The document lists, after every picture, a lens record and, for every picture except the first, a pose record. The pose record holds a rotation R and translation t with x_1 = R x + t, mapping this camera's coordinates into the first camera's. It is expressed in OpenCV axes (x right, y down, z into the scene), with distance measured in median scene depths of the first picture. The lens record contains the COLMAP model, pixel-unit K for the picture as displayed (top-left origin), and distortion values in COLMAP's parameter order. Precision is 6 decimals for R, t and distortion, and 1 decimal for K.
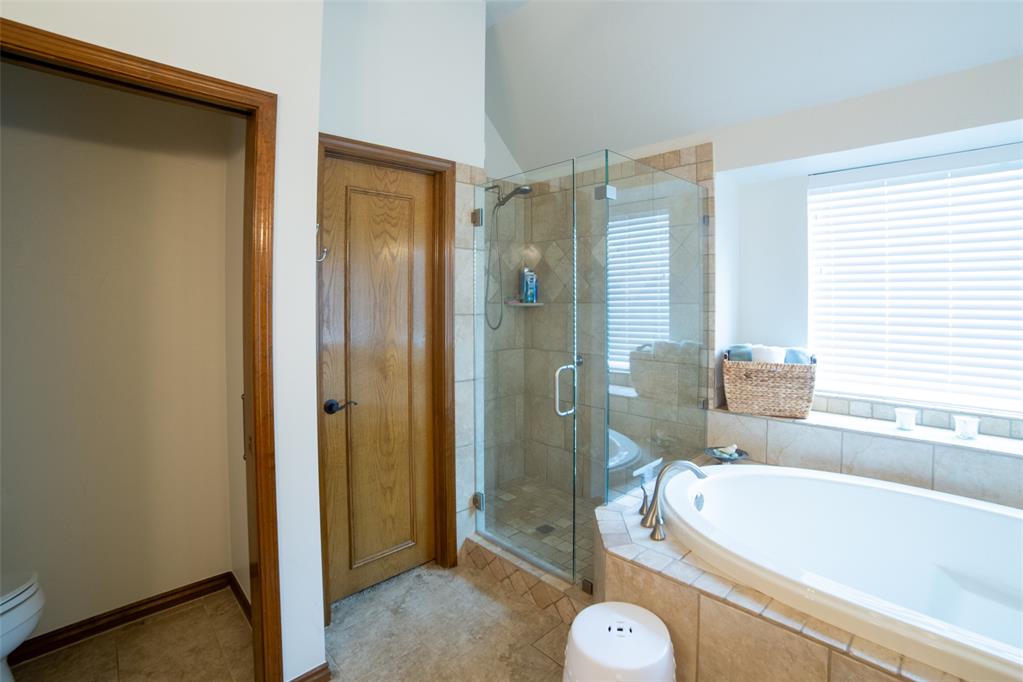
lens RADIAL K [[487.9, 0, 512.6], [0, 487.9, 307.0], [0, 0, 1]] dist [-0.004601, 0.000351]
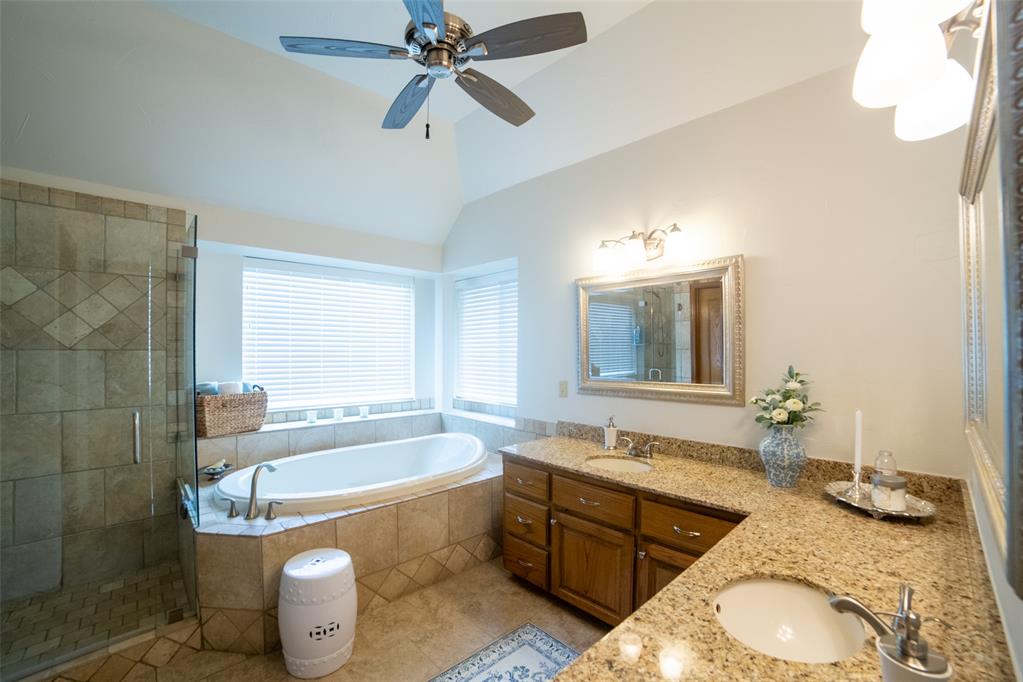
lens RADIAL K [[487.9, 0, 512.8], [0, 487.9, 346.9], [0, 0, 1]] dist [-0.004601, 0.000351]
pose [[0.065681, 0.002511, 0.997838, -0.796665], [0.005483, 0.999981, -0.002877, -0.005857], [-0.997826, 0.005660, 0.065666, 0.163148]]
